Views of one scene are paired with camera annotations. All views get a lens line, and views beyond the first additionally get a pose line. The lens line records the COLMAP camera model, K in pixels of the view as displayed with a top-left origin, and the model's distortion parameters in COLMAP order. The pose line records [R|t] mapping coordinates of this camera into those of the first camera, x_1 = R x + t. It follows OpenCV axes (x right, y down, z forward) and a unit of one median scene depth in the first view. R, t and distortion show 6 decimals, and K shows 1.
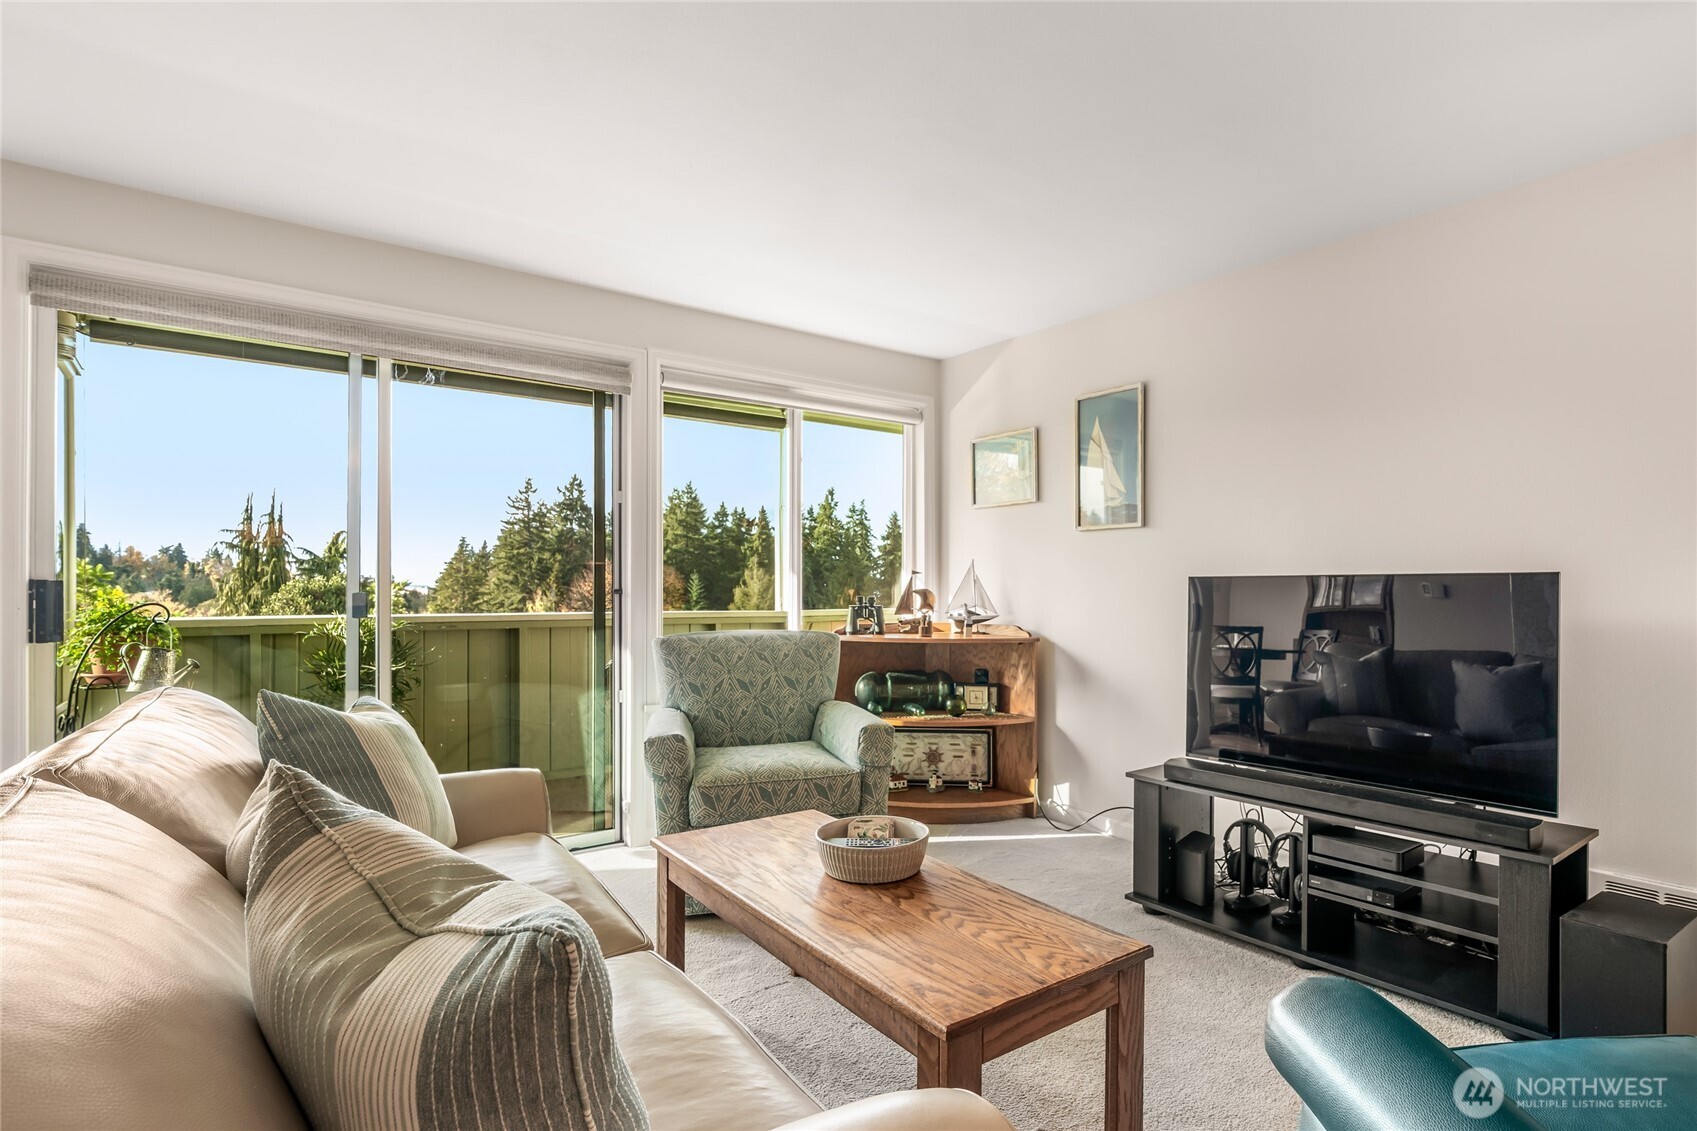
lens RADIAL K [[855.3, 0, 907.5], [0, 855.3, 599.4], [0, 0, 1]] dist [-0.005140, 0.000364]
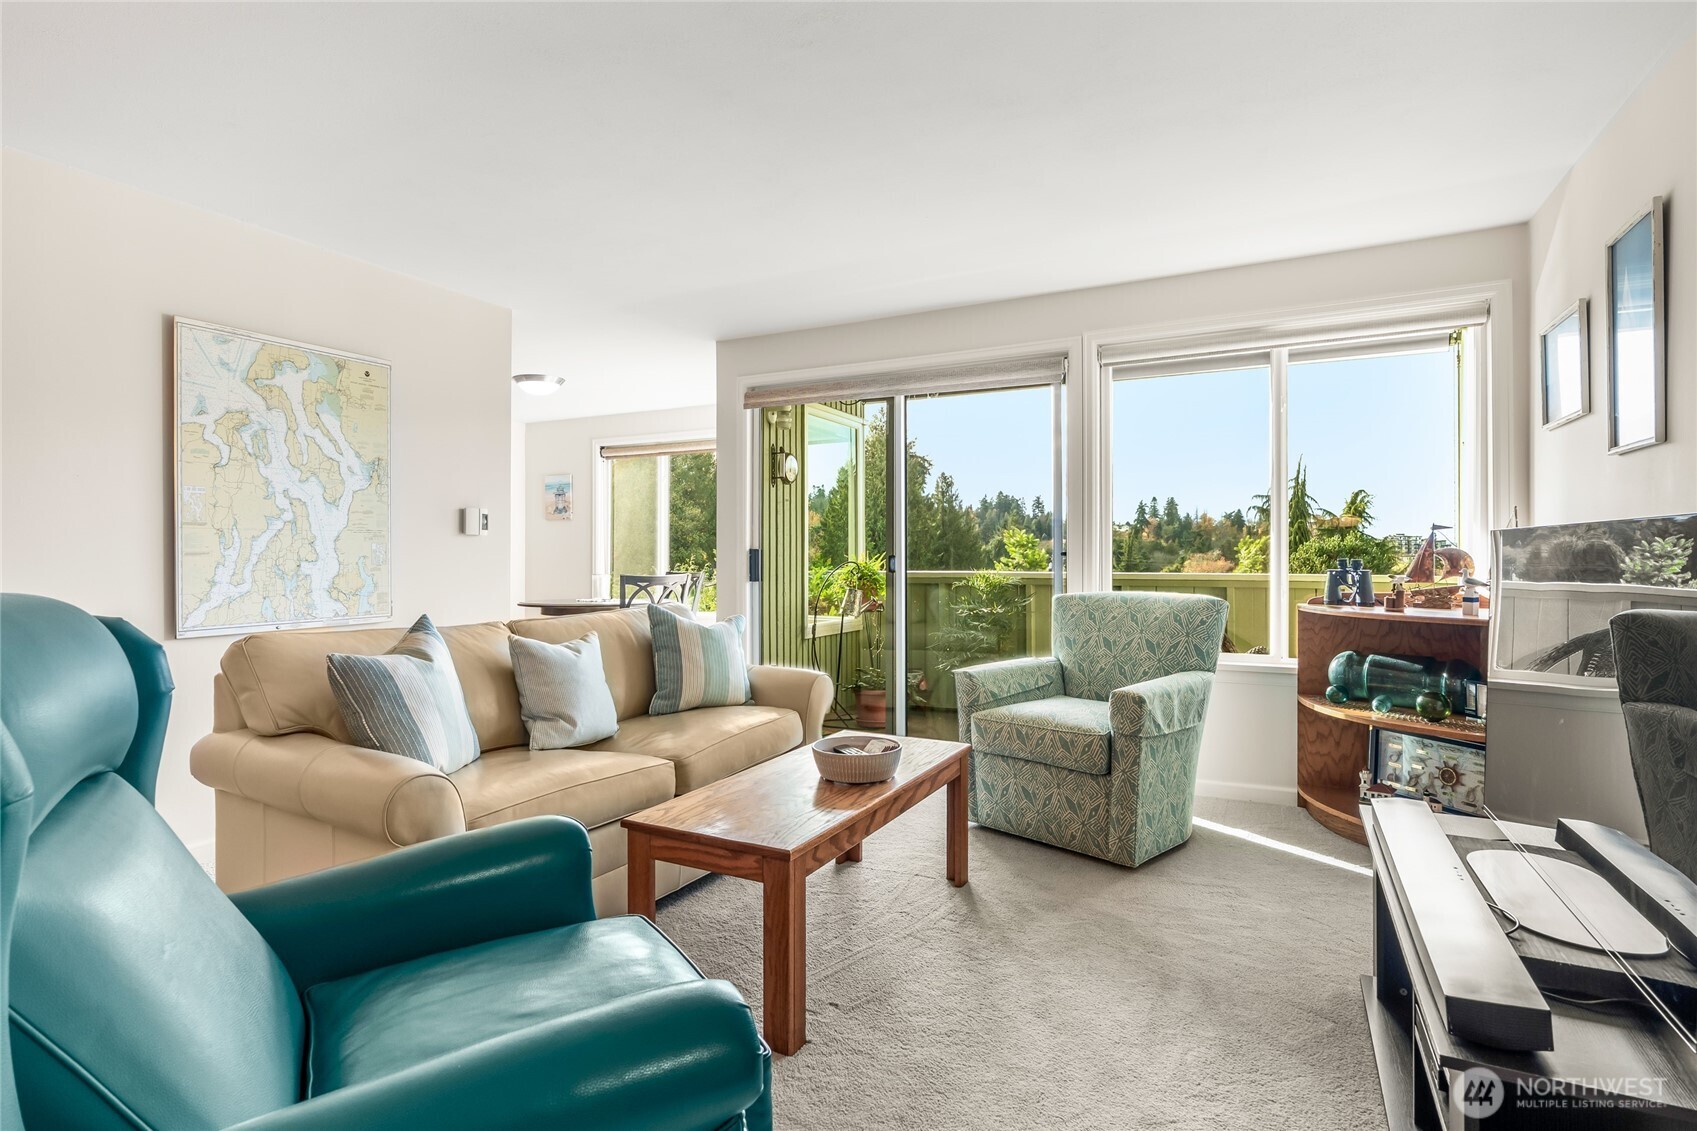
lens RADIAL K [[901.8, 0, 832.6], [0, 901.8, 559.3], [0, 0, 1]] dist [0.001848, -0.000116]
pose [[0.406023, 0.004140, -0.913853, 0.537405], [-0.003675, 0.999989, 0.002898, -0.003750], [0.913855, 0.002182, 0.406034, 0.194520]]
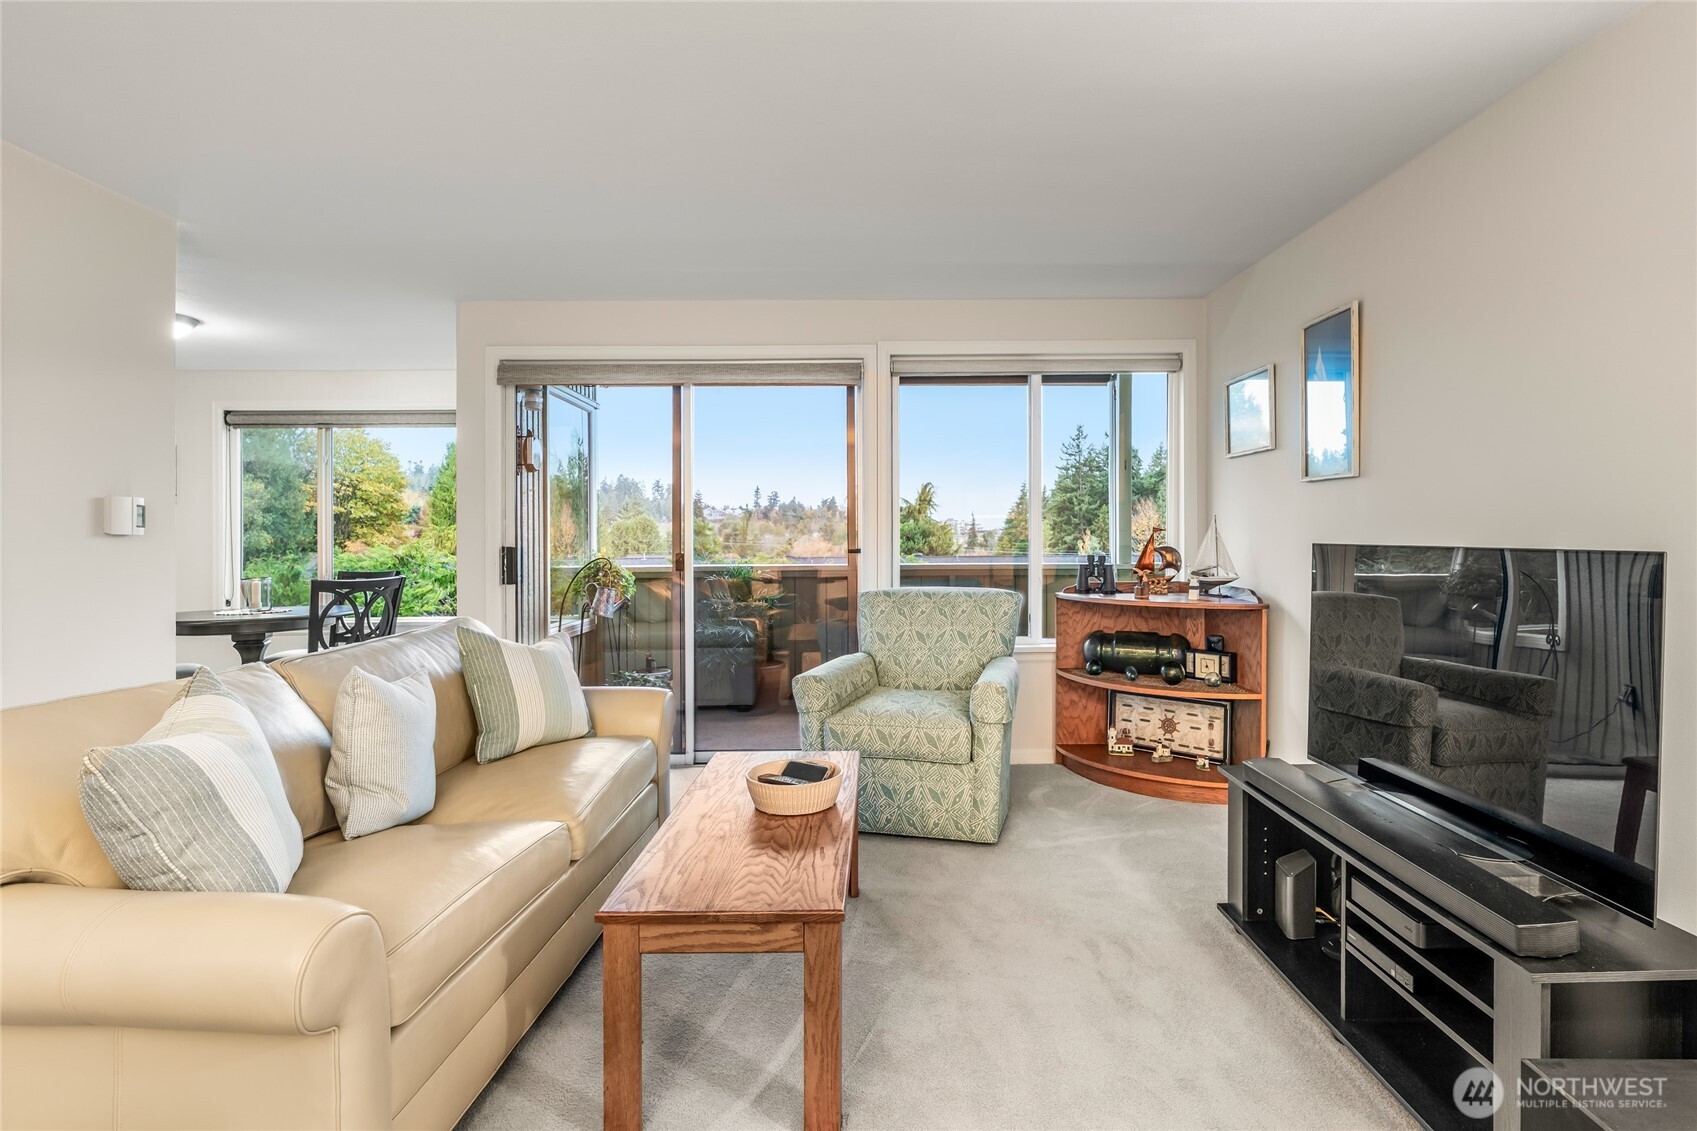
lens RADIAL K [[855.3, 0, 893.4], [0, 855.3, 560.1], [0, 0, 1]] dist [-0.005140, 0.000364]
pose [[0.795866, 0.014079, -0.605309, 0.359895], [0.001779, 0.999671, 0.025592, -0.022680], [0.605471, -0.021445, 0.795579, 0.071490]]
